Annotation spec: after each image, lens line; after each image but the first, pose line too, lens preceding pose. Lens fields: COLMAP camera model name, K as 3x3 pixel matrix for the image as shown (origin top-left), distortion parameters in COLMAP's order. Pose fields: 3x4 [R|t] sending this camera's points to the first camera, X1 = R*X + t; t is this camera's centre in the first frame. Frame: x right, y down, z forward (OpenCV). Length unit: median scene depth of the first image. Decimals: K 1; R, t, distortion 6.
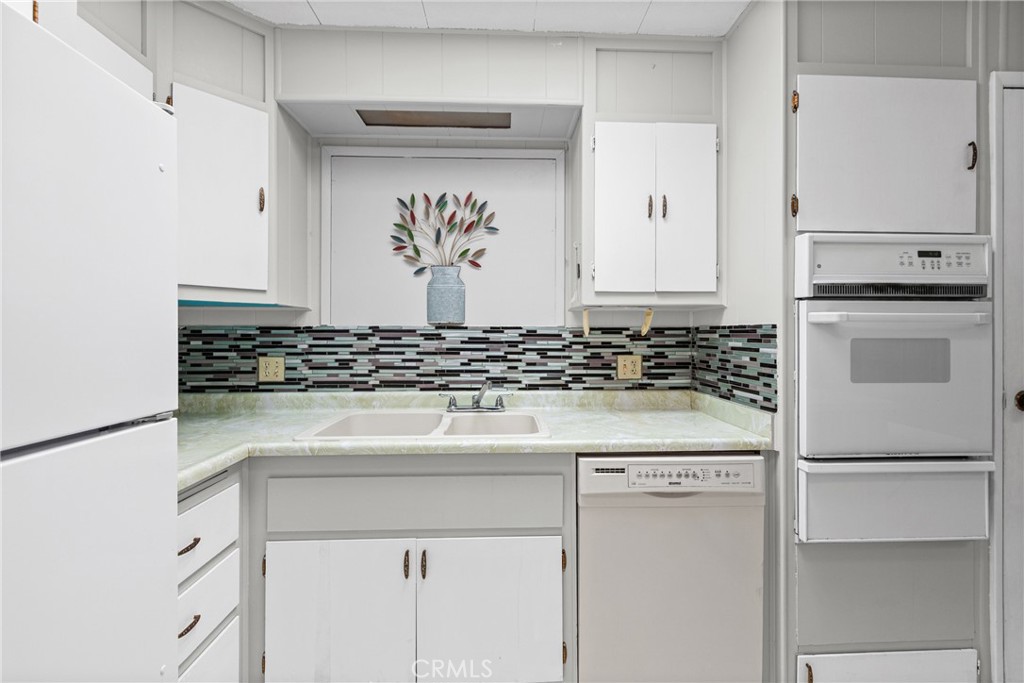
lens RADIAL K [[461.6, 0, 519.5], [0, 461.6, 333.8], [0, 0, 1]] dist [0.000616, 0.000105]
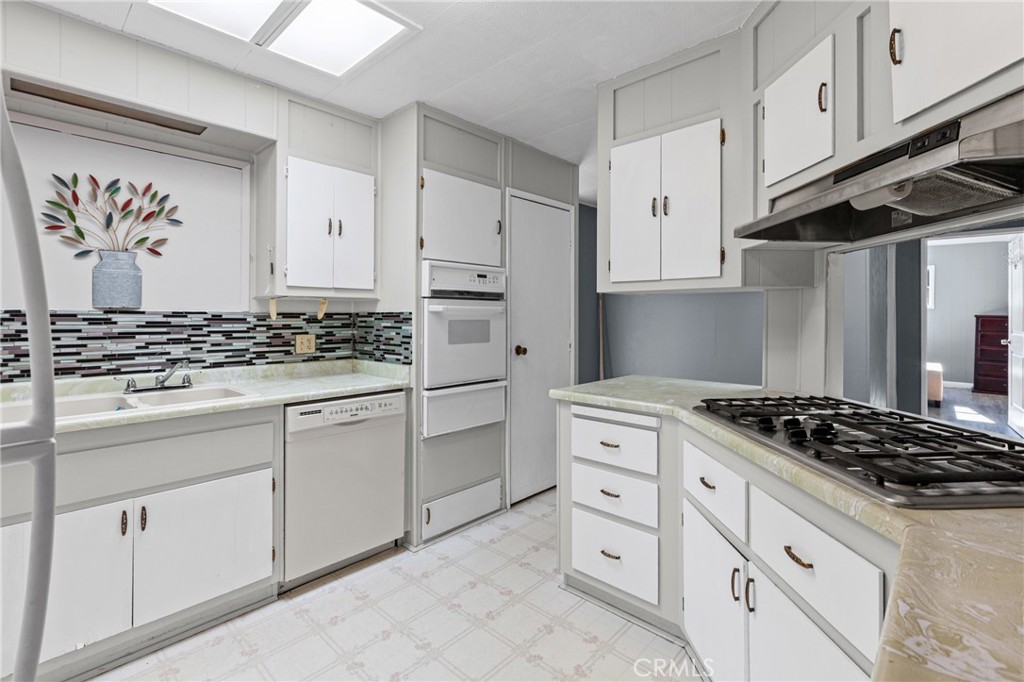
lens RADIAL K [[466.7, 0, 524.4], [0, 466.7, 307.6], [0, 0, 1]] dist [-0.000244, -0.000017]
pose [[0.708504, 0.013204, 0.705584, -0.250343], [0.001421, 0.999796, -0.020137, -0.001399], [-0.705706, 0.015270, 0.708340, -0.349739]]
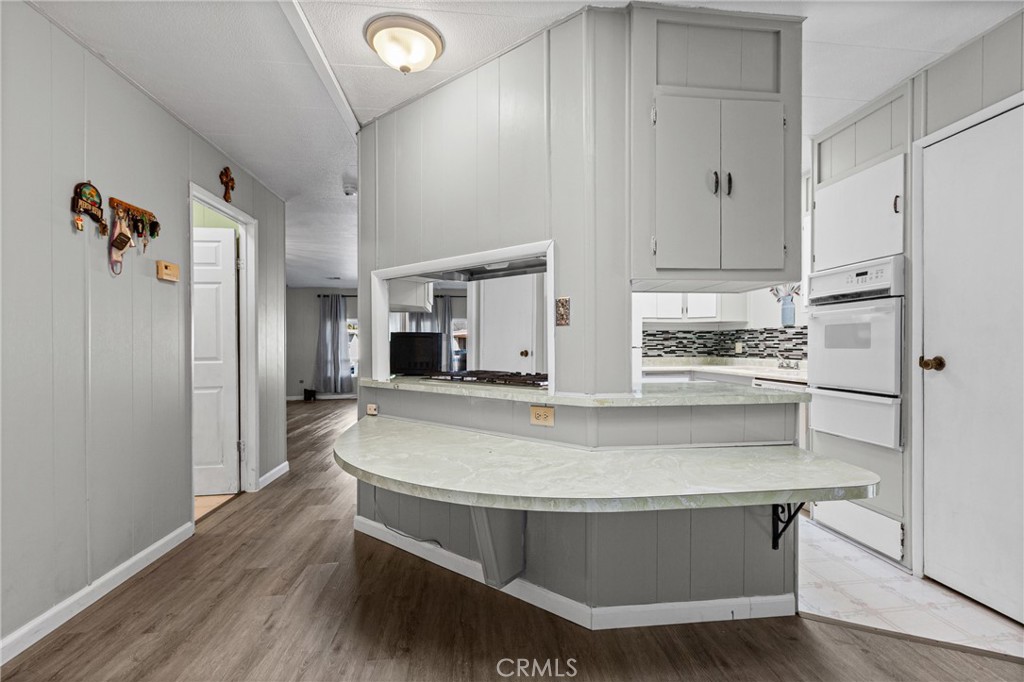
lens RADIAL K [[461.6, 0, 519.5], [0, 461.6, 333.3], [0, 0, 1]] dist [0.000616, 0.000105]
pose [[0.059113, -0.027207, -0.997880, 1.741339], [0.003264, 0.999628, -0.027062, 0.061783], [0.998246, -0.001657, 0.059180, -0.255914]]
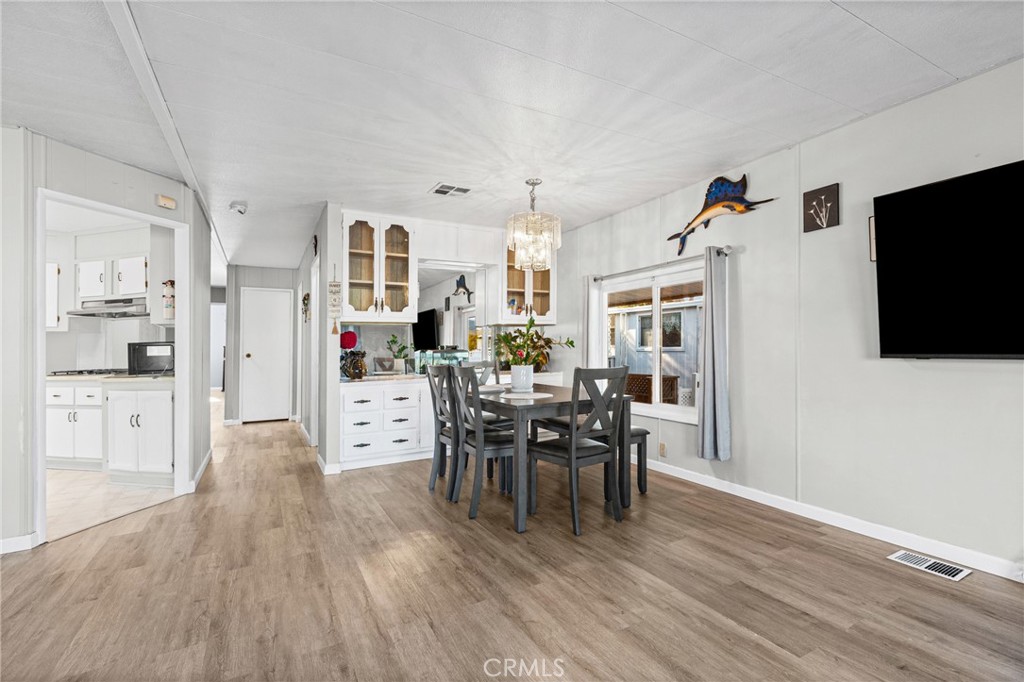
lens RADIAL K [[469.1, 0, 535.3], [0, 469.1, 341.2], [0, 0, 1]] dist [0.000306, 0.000236]
pose [[-0.461820, 0.021176, 0.886721, -2.633017], [0.018874, 0.999723, -0.014044, 0.071565], [-0.886773, 0.010250, -0.462092, -1.041263]]
